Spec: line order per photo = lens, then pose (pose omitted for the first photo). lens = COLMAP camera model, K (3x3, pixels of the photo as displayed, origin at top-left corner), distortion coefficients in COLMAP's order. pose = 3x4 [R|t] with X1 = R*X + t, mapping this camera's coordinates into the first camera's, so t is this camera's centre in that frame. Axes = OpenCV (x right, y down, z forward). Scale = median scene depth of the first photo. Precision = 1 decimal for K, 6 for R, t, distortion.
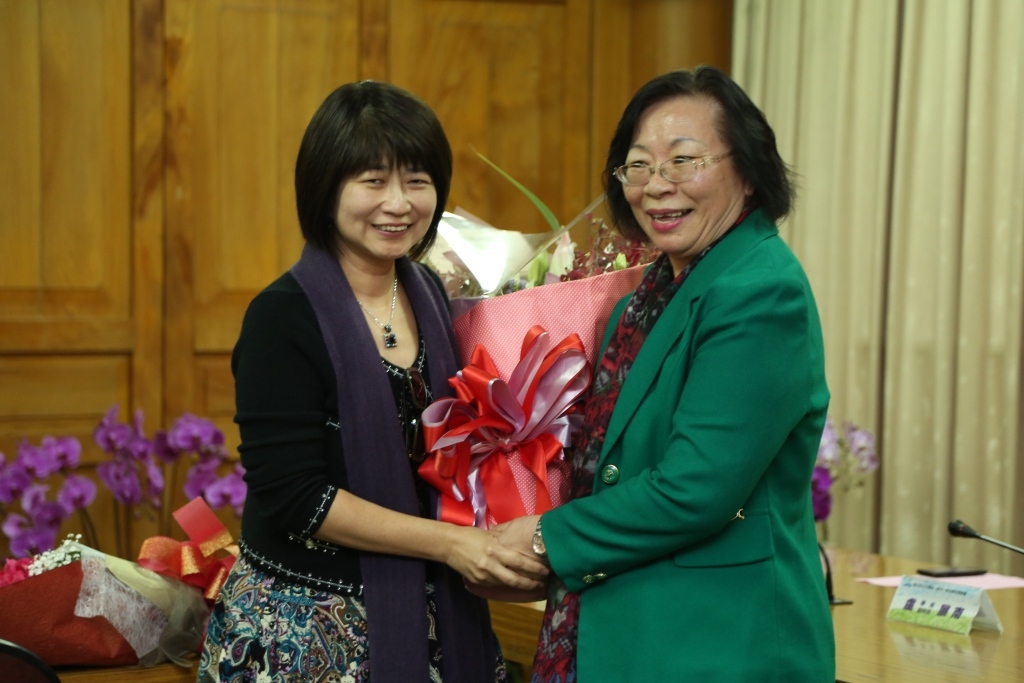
lens RADIAL K [[2864.7, 0, 496.7], [0, 2864.7, 344.1], [0, 0, 1]] dist [0.734067, -2.076968]
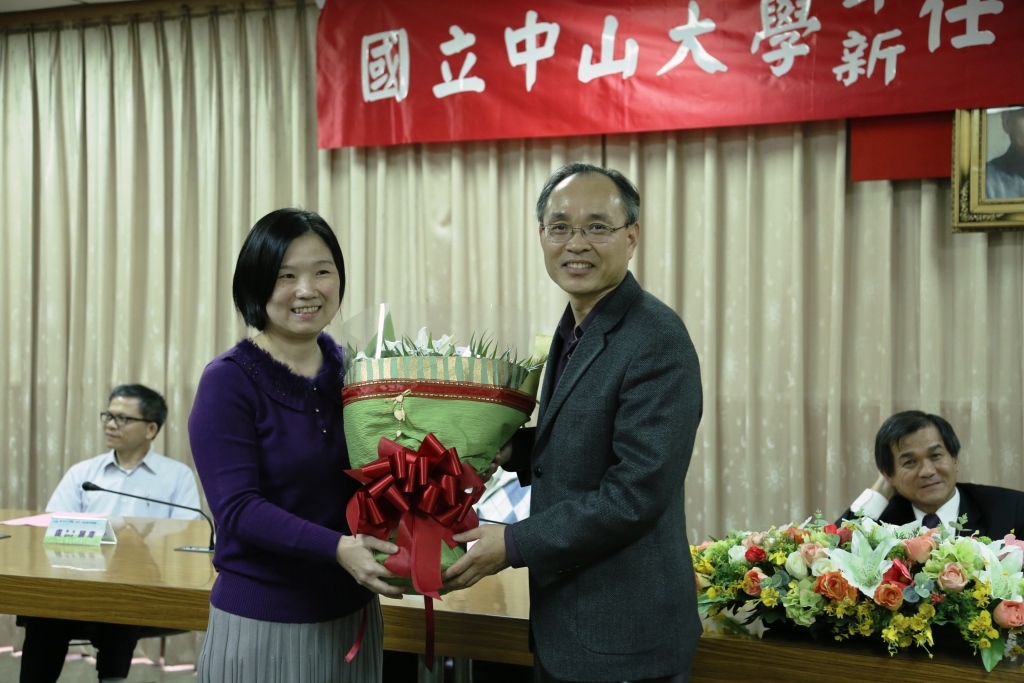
lens RADIAL K [[1627.7, 0, 506.9], [0, 1627.7, 343.7], [0, 0, 1]] dist [0.211606, 0.046518]
pose [[0.846104, -0.017532, 0.532729, -0.101557], [0.028732, 0.999506, -0.012740, -0.001171], [-0.532243, 0.026085, 0.846190, 0.022953]]
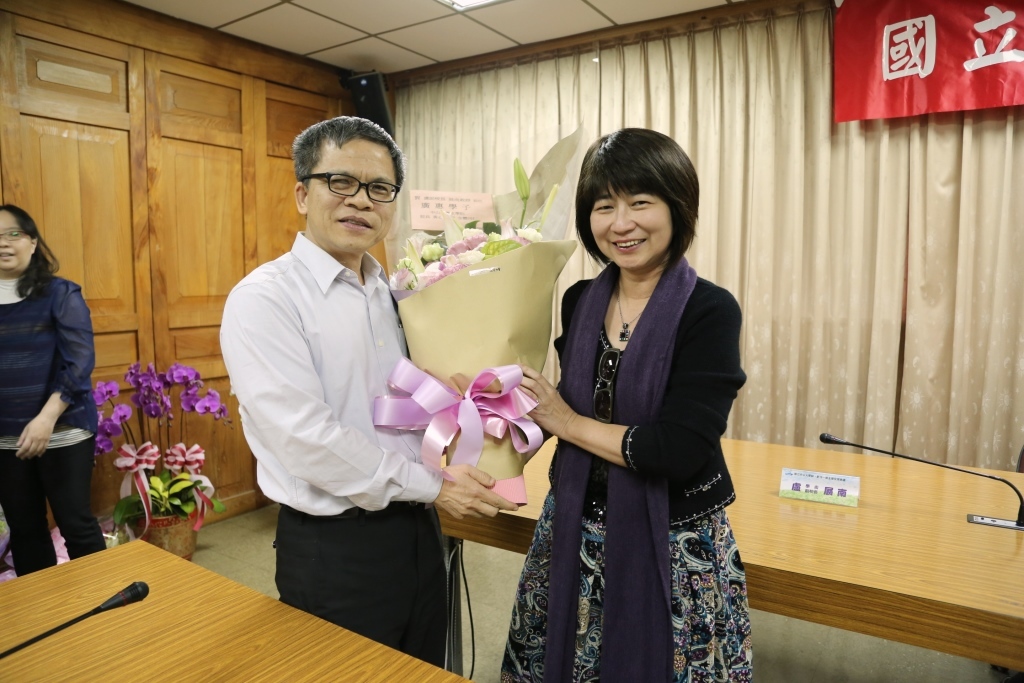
lens RADIAL K [[701.8, 0, 511.7], [0, 701.8, 346.0], [0, 0, 1]] dist [-0.124613, 0.072116]
pose [[0.892374, -0.058769, 0.447454, -0.108382], [0.028441, 0.996837, 0.074204, -0.013665], [-0.450400, -0.053491, 0.891223, 0.493773]]
